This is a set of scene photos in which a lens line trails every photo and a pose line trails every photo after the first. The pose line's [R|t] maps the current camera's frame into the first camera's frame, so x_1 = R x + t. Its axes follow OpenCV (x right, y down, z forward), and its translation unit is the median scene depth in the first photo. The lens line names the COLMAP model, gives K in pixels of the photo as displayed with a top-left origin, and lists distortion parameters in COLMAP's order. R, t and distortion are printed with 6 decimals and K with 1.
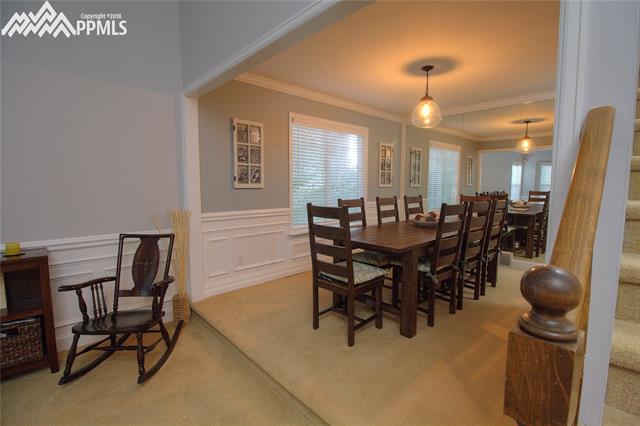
lens RADIAL K [[295.5, 0, 328.5], [0, 295.5, 206.1], [0, 0, 1]] dist [-0.000002, -0.012313]
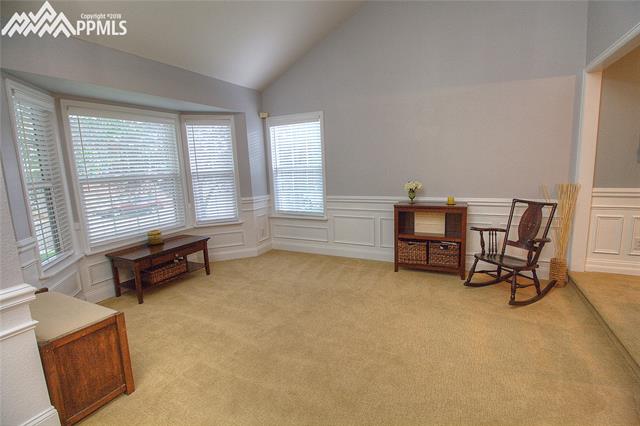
lens RADIAL K [[295.5, 0, 328.5], [0, 295.5, 206.1], [0, 0, 1]] dist [-0.000002, -0.012313]
pose [[0.344774, 0.123282, -0.930555, 0.236428], [-0.041292, 0.992370, 0.116172, 0.008580], [0.937777, -0.001629, 0.347234, -0.228834]]
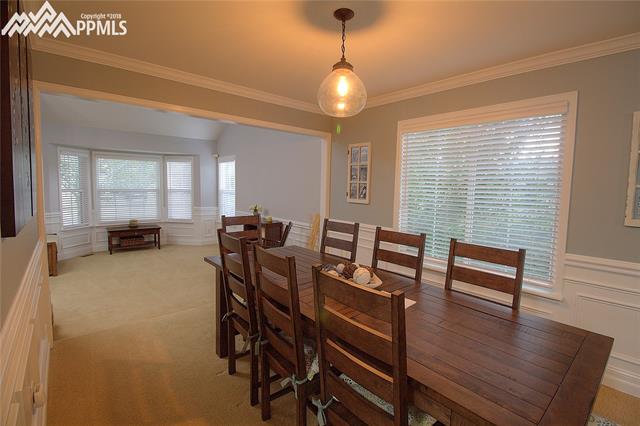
lens RADIAL K [[295.5, 0, 328.5], [0, 295.5, 206.1], [0, 0, 1]] dist [-0.000002, -0.012313]
pose [[-0.036433, 0.069562, -0.996912, 1.208184], [-0.105501, 0.991732, 0.073057, -0.170825], [0.993752, 0.107836, -0.028793, 1.319817]]
